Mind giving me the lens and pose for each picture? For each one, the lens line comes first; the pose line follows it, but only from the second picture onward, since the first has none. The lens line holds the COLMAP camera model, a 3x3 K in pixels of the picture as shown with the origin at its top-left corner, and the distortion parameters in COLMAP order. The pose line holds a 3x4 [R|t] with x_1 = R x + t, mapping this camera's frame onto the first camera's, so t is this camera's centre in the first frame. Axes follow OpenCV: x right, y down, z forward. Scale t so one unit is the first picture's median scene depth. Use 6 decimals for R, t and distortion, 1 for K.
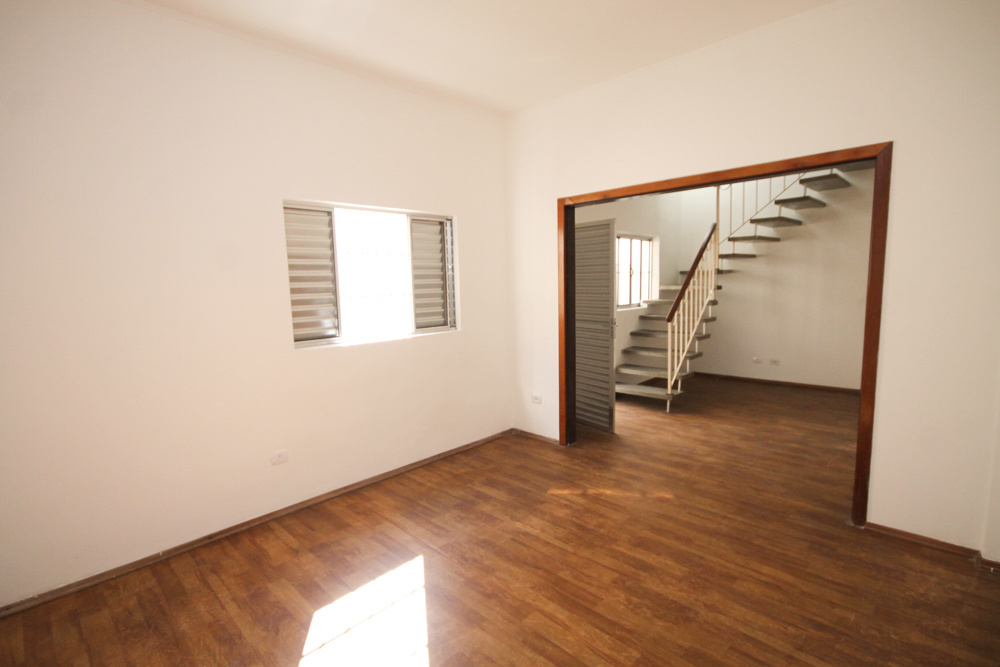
lens RADIAL K [[482.6, 0, 499.3], [0, 482.6, 338.2], [0, 0, 1]] dist [0.005065, 0.000952]
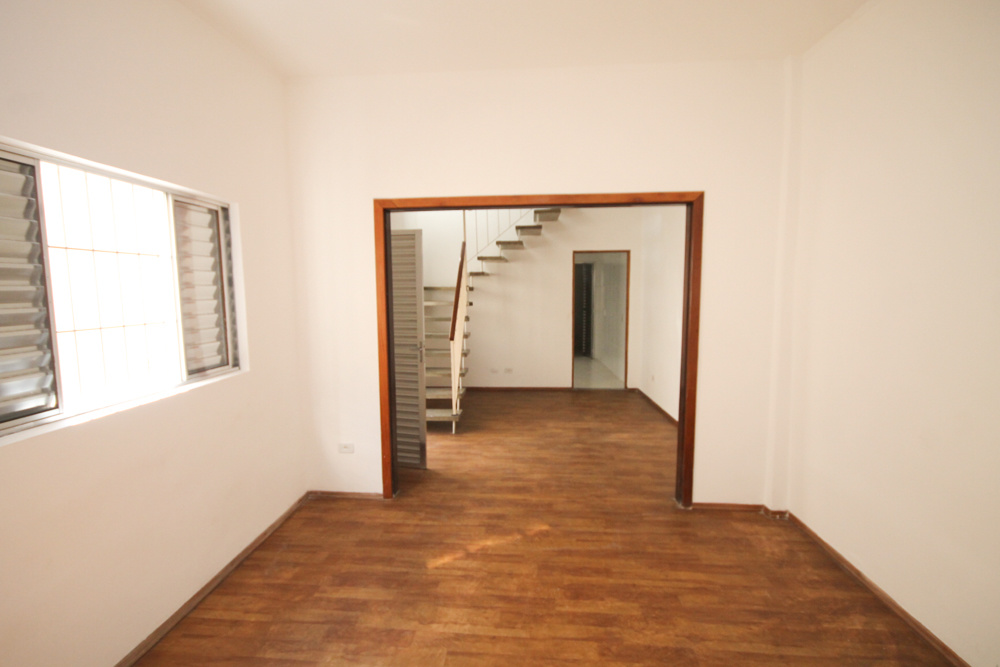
lens RADIAL K [[482.6, 0, 494.9], [0, 482.6, 338.5], [0, 0, 1]] dist [0.005065, 0.000952]
pose [[0.771490, -0.048393, 0.634398, -0.299059], [0.061910, 0.998081, 0.000848, -0.049957], [-0.633222, 0.038621, 0.773006, 0.297614]]
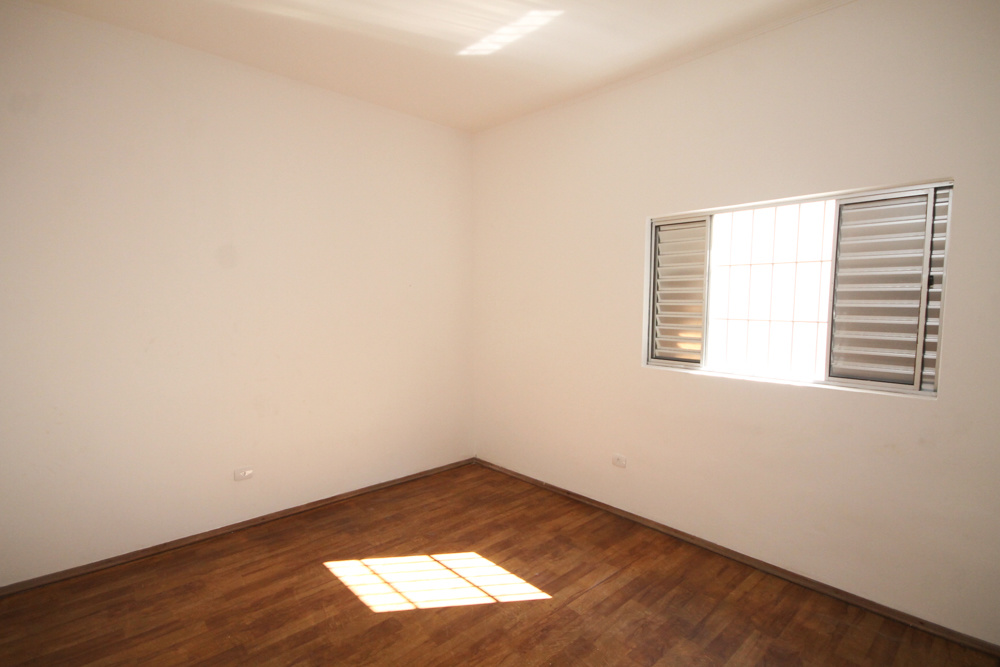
lens RADIAL K [[482.6, 0, 504.1], [0, 482.6, 341.3], [0, 0, 1]] dist [0.005065, 0.000952]
pose [[-0.042052, 0.104706, -0.993614, 0.545560], [-0.125241, 0.986097, 0.109215, -0.092557], [0.991235, 0.129034, -0.028354, 0.673608]]
